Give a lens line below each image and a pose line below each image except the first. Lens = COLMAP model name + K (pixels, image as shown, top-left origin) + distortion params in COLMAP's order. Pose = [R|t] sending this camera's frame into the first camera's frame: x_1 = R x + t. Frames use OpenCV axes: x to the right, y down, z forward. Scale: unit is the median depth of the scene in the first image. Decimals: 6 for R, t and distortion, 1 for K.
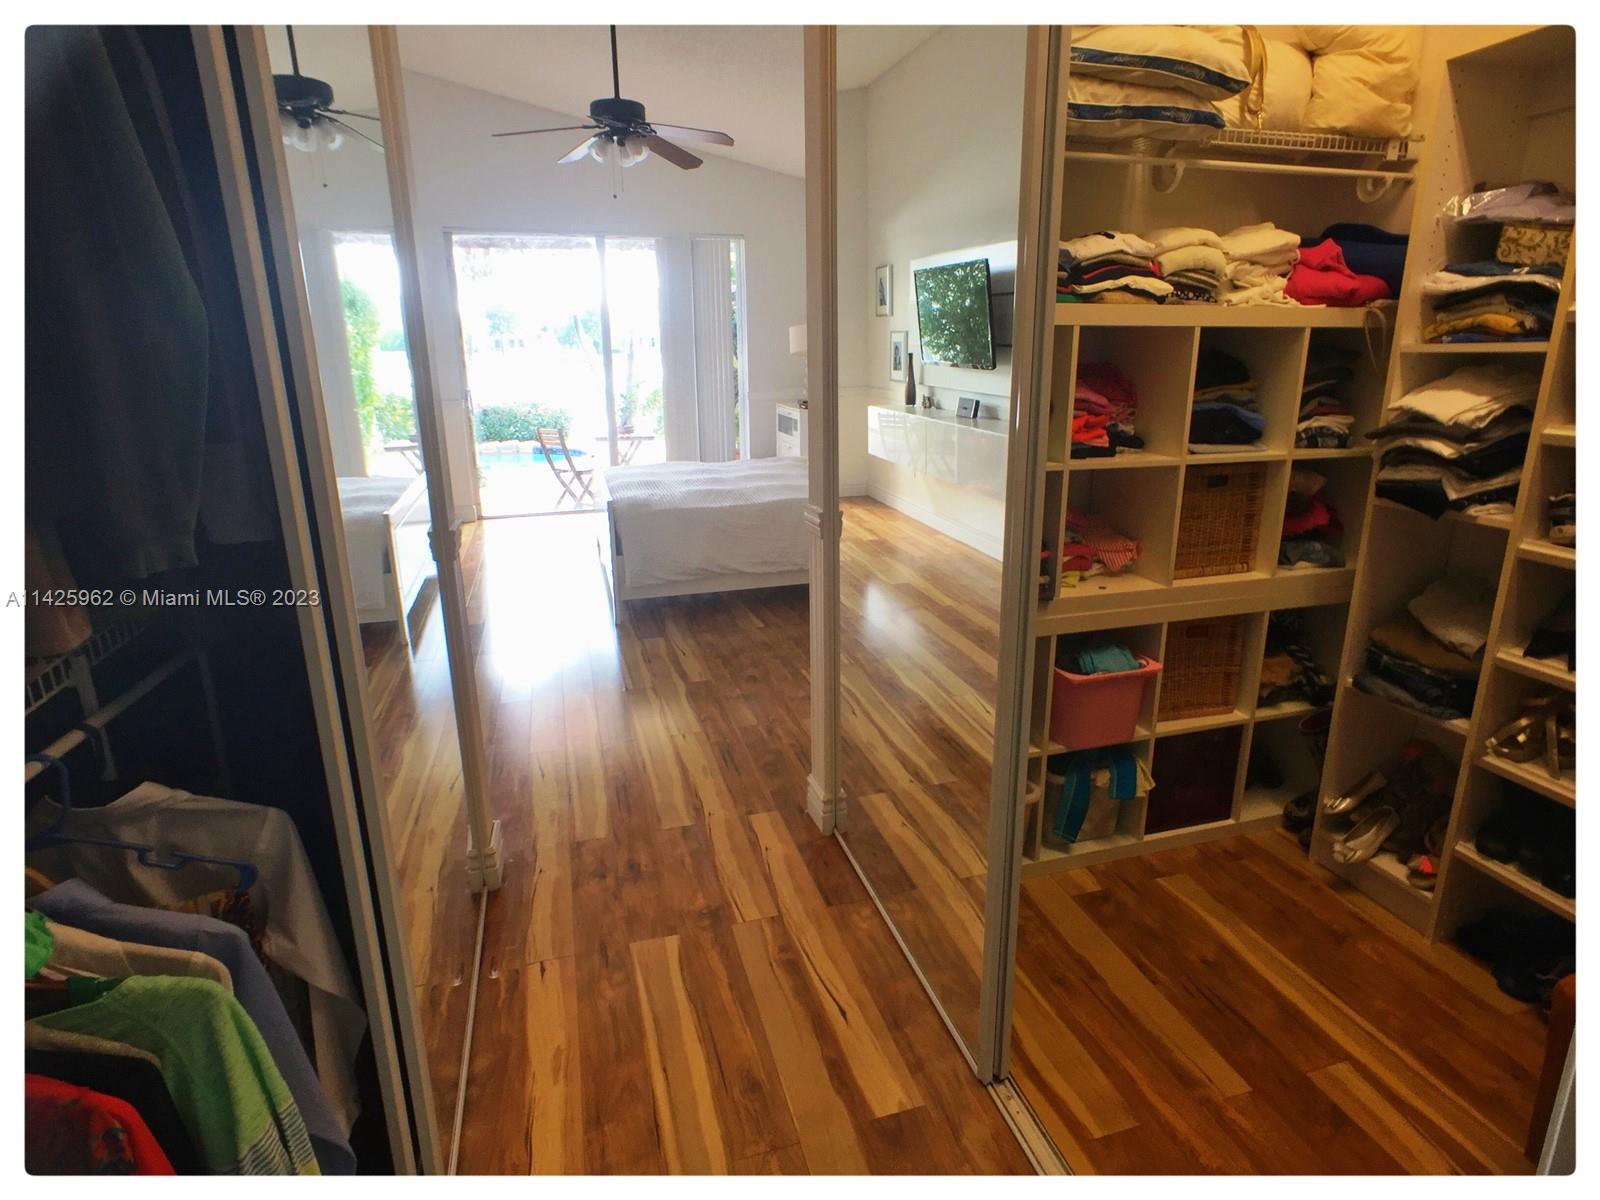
lens RADIAL K [[905.2, 0, 841.3], [0, 905.2, 598.4], [0, 0, 1]] dist [-0.042304, 0.050084]
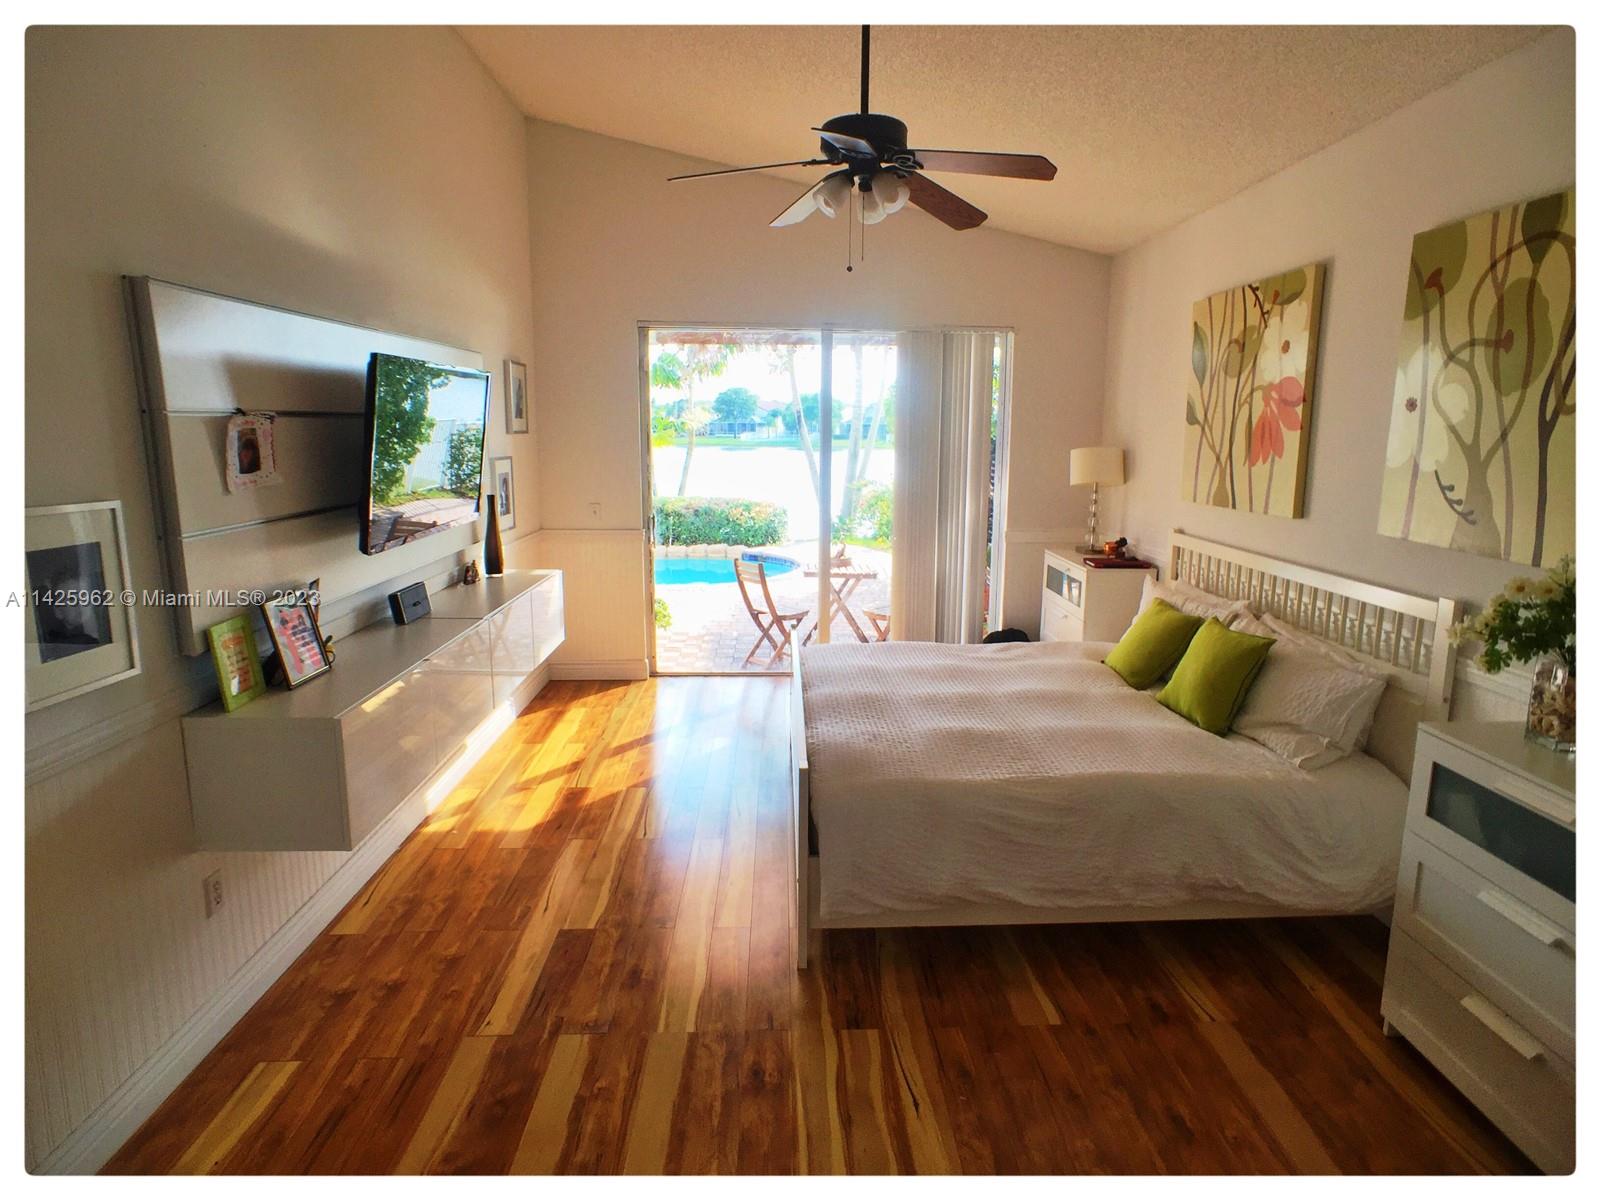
lens RADIAL K [[905.2, 0, 841.3], [0, 905.2, 598.4], [0, 0, 1]] dist [-0.042304, 0.050084]
pose [[0.972587, 0.055563, -0.225805, -0.067116], [-0.075910, 0.993700, -0.082446, -0.108374], [0.219802, 0.097327, 0.970677, 0.267322]]
